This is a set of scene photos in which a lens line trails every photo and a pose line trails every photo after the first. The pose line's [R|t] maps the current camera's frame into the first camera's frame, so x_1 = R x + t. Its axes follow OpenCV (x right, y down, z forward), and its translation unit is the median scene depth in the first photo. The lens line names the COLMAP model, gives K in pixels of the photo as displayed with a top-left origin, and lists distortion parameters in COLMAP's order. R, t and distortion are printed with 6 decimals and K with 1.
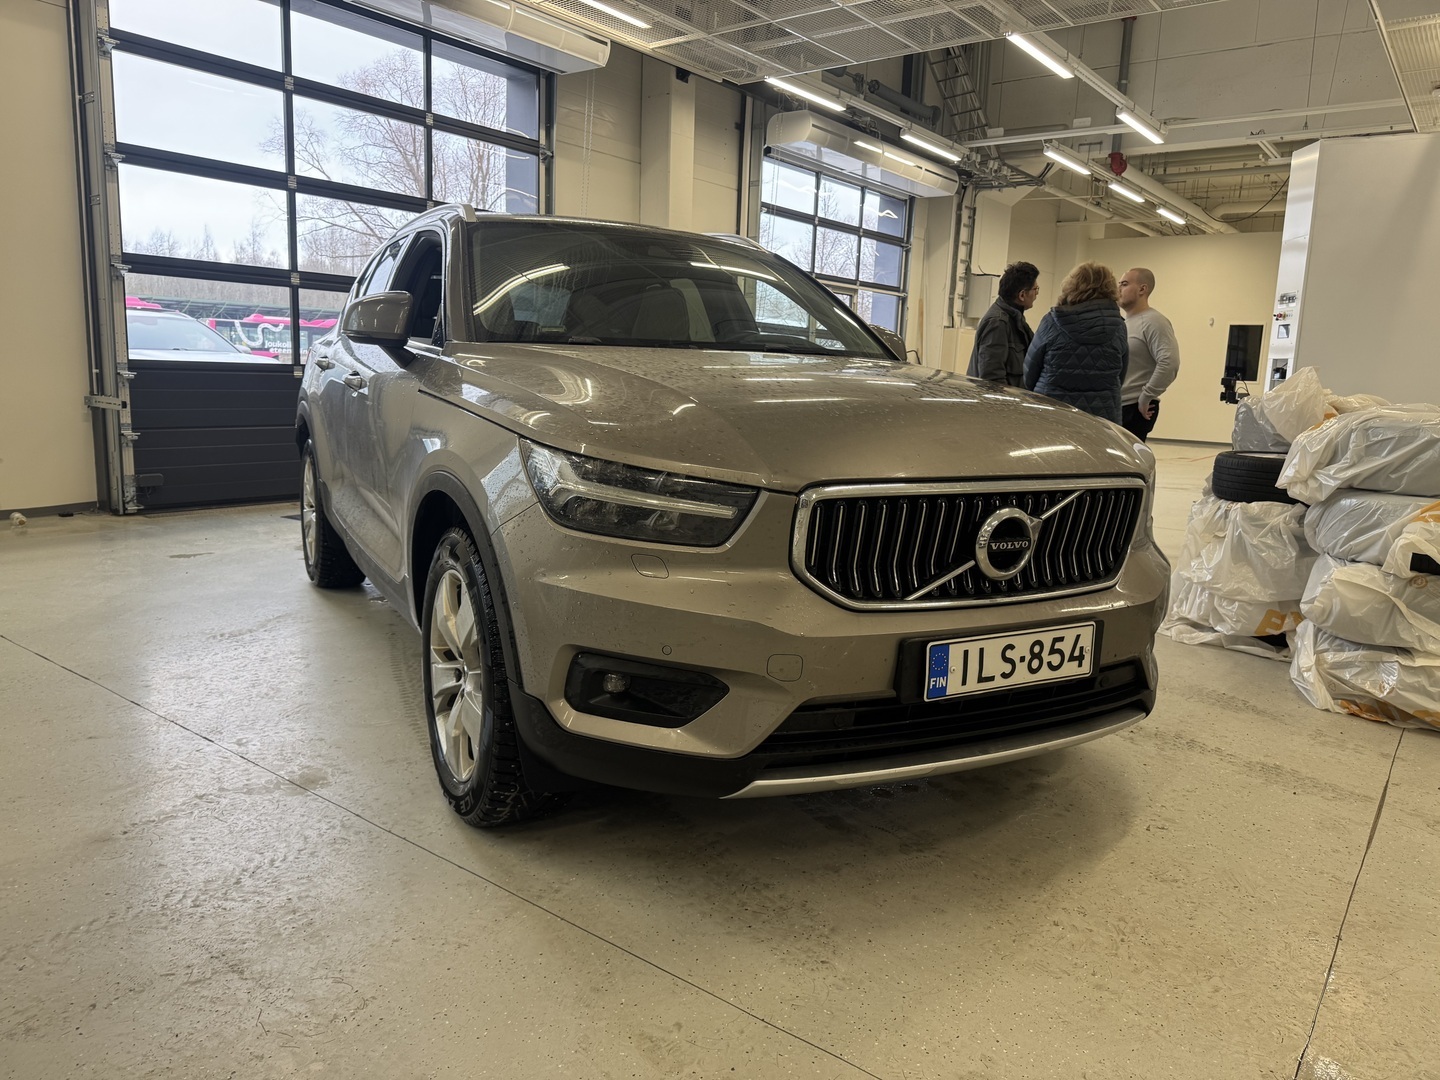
lens RADIAL K [[1008.6, 0, 750.4], [0, 1008.6, 538.9], [0, 0, 1]] dist [0.048204, -0.002895]
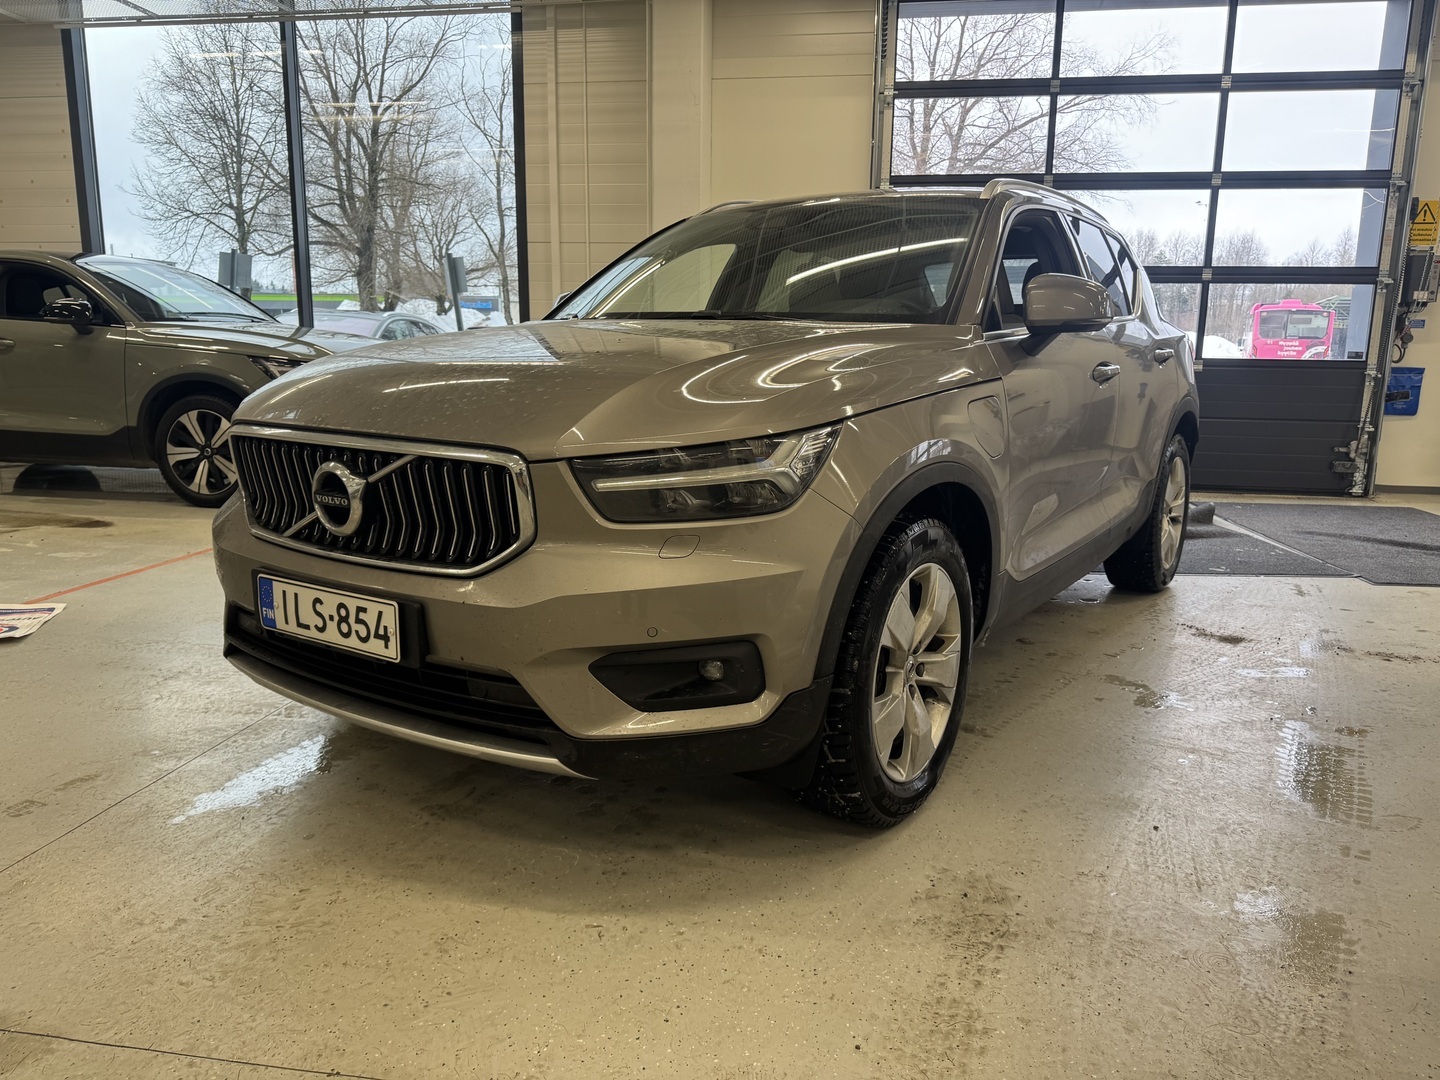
lens RADIAL K [[1008.6, 0, 750.4], [0, 1008.6, 538.9], [0, 0, 1]] dist [0.048204, -0.002895]
pose [[0.452056, 0.128134, -0.882738, 1.241986], [-0.138297, 0.987730, 0.072551, -0.079643], [0.881203, 0.089283, 0.464230, 0.847492]]
